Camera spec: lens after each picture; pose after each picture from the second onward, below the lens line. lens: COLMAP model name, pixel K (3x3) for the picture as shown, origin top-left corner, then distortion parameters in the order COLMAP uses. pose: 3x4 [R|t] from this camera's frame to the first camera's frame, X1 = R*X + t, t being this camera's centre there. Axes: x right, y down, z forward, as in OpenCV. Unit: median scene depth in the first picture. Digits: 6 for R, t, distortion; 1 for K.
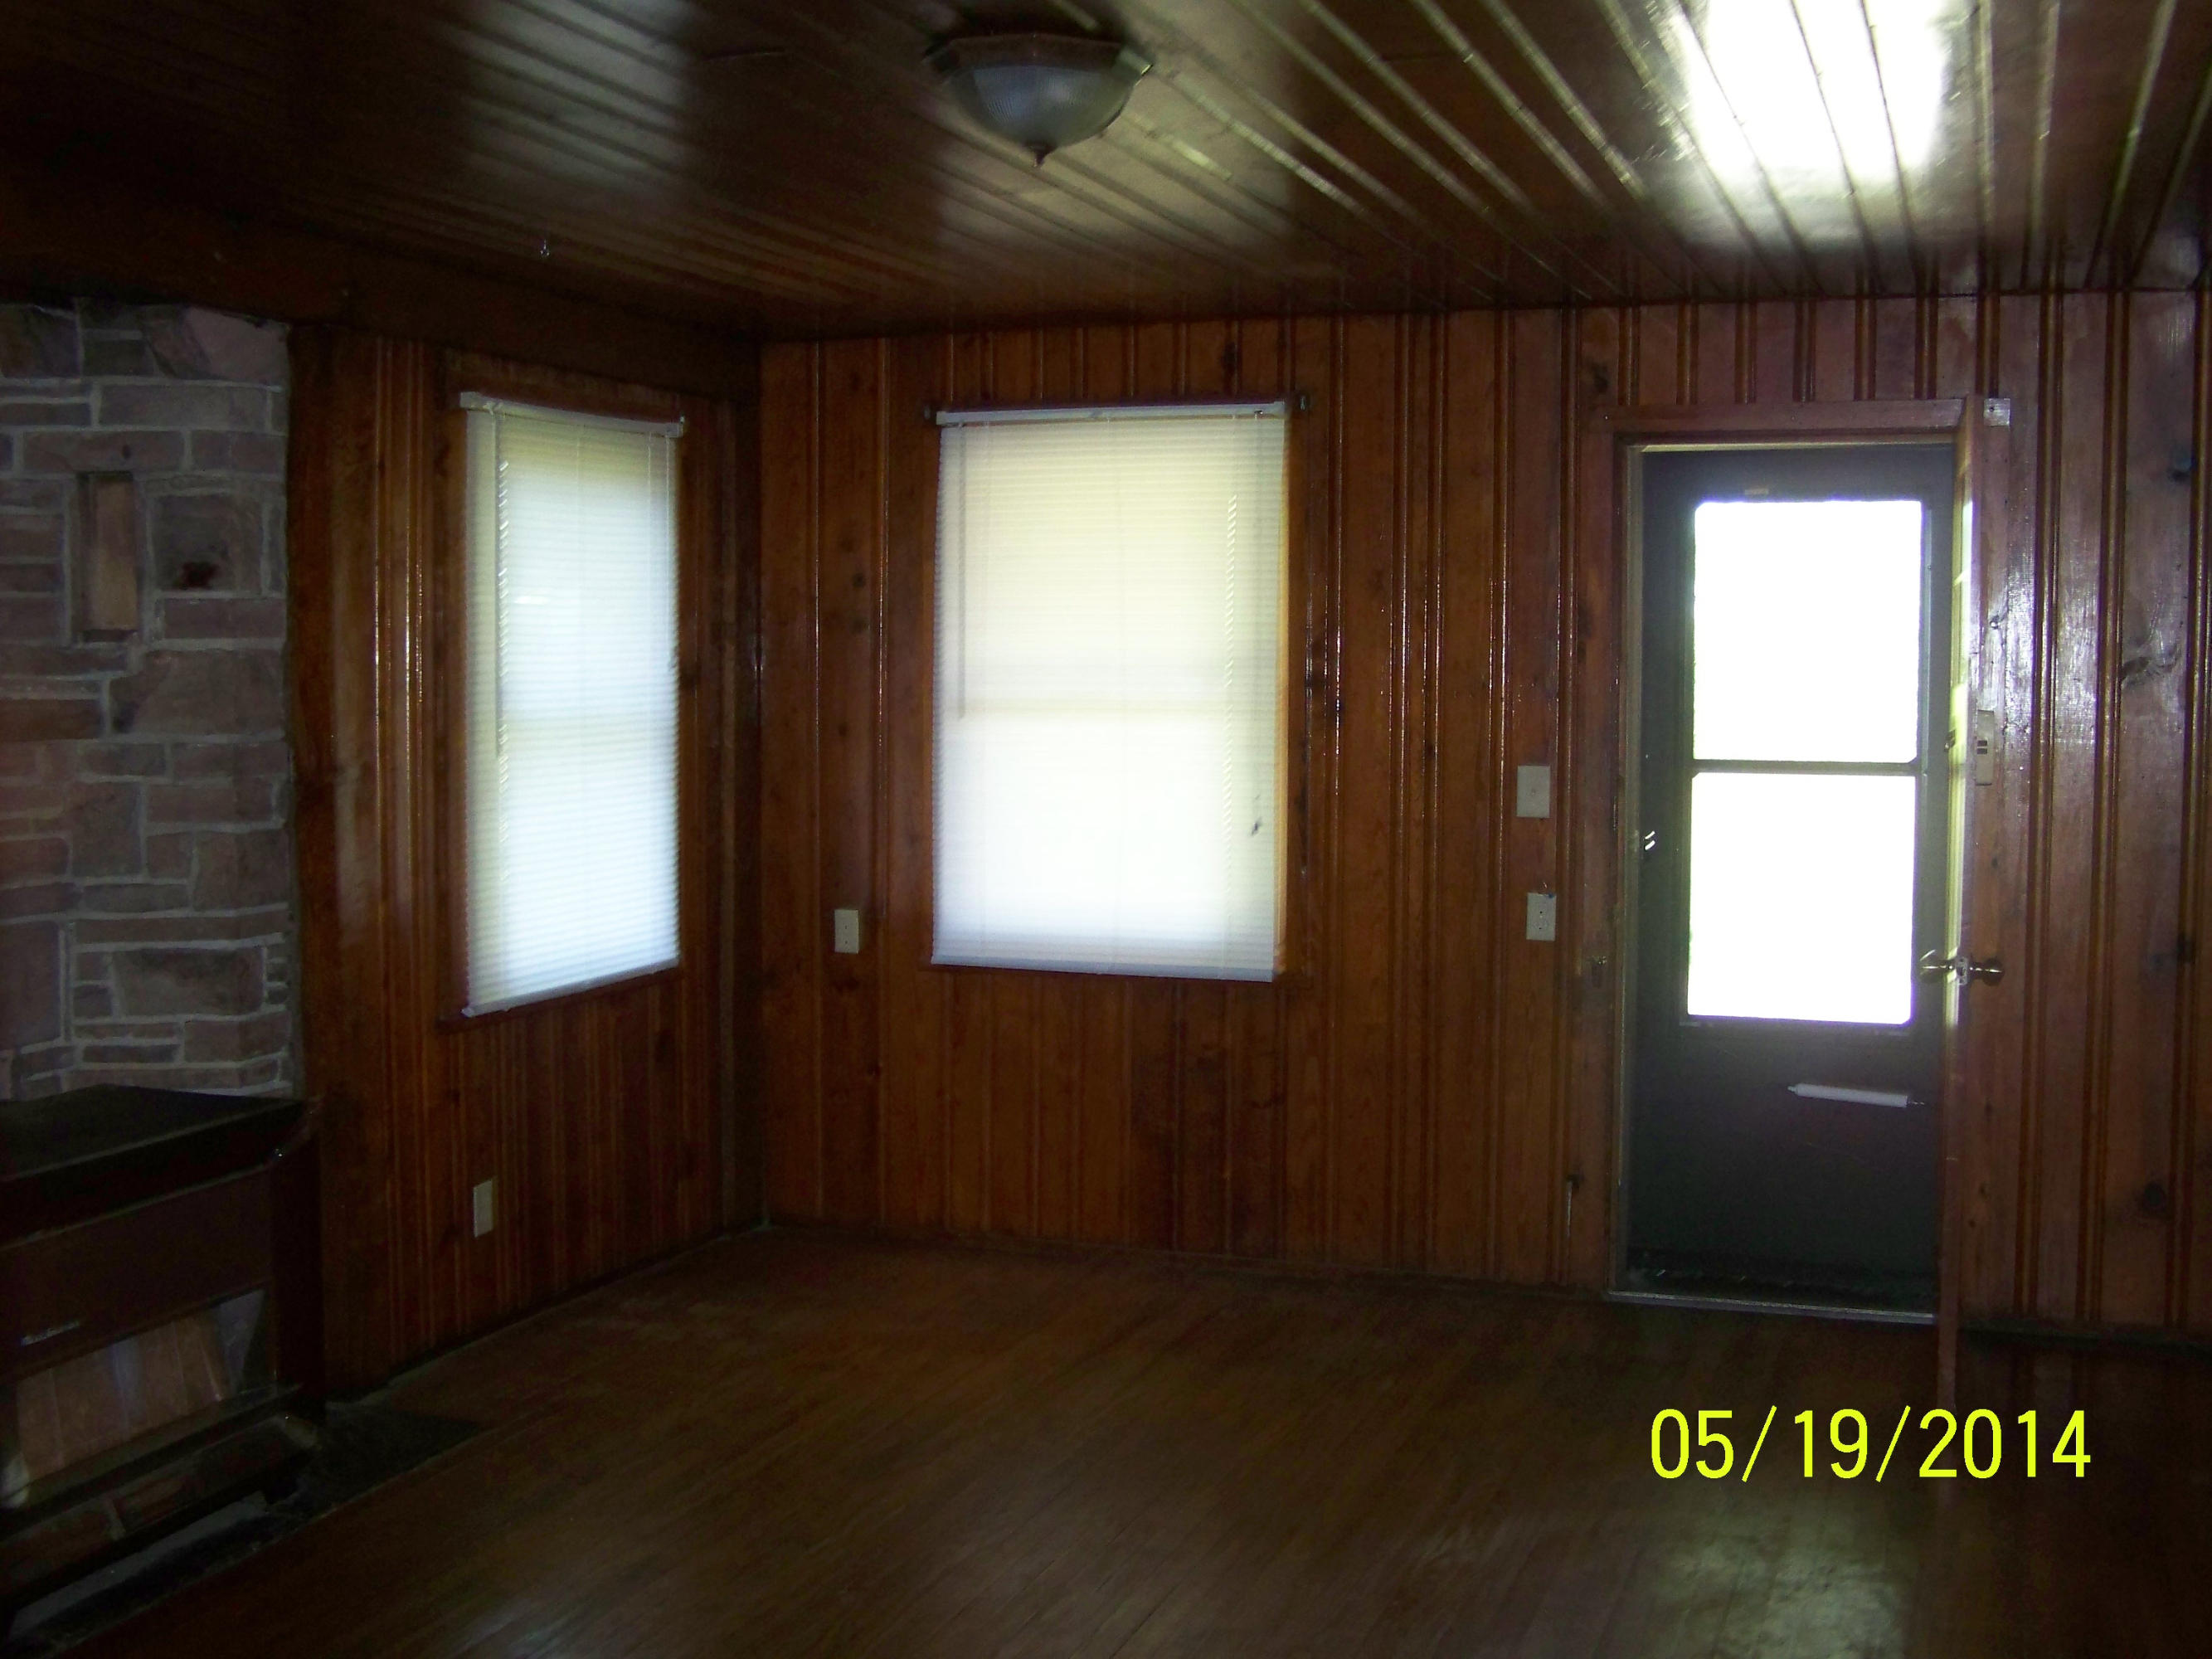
lens RADIAL K [[2610.0, 0, 1106.0], [0, 2610.0, 829.5], [0, 0, 1]] dist [-0.188154, 0.389790]
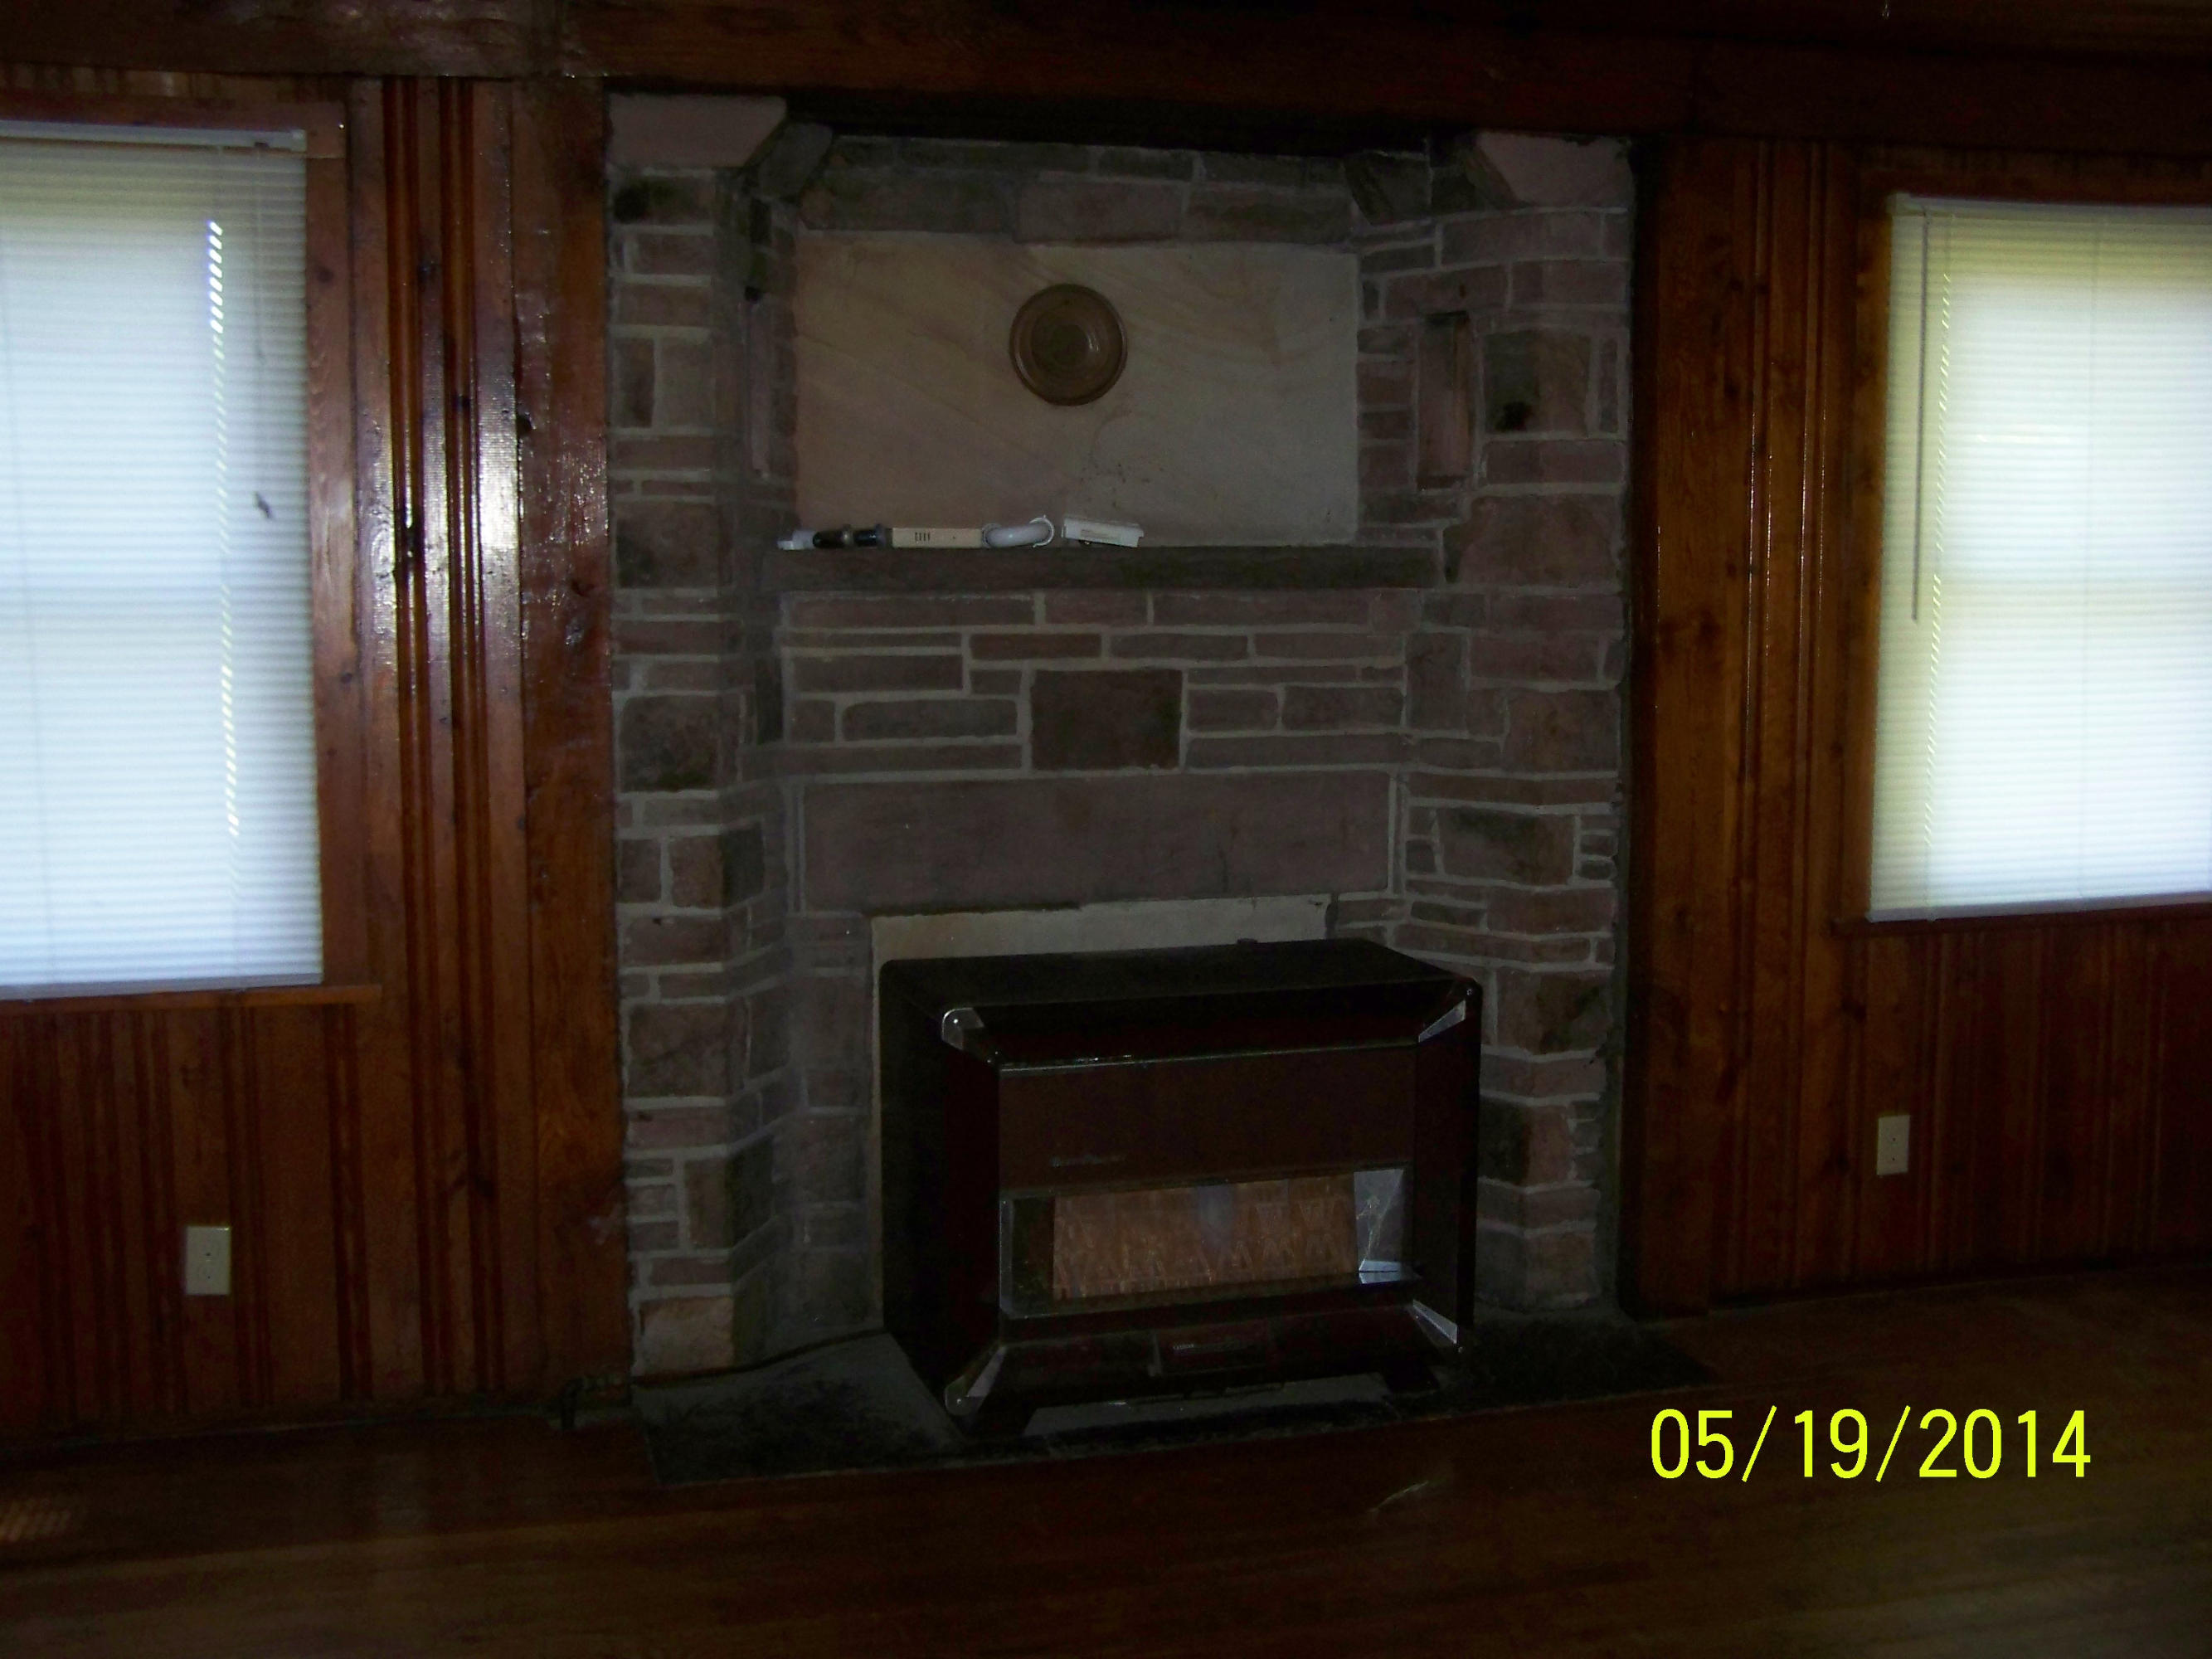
lens RADIAL K [[2610.0, 0, 1106.0], [0, 2610.0, 829.5], [0, 0, 1]] dist [-0.188154, 0.389790]
pose [[0.570154, 0.082565, -0.817378, 0.349525], [-0.050028, 0.996580, 0.065770, -0.002662], [0.820013, 0.003392, 0.572335, 0.330032]]
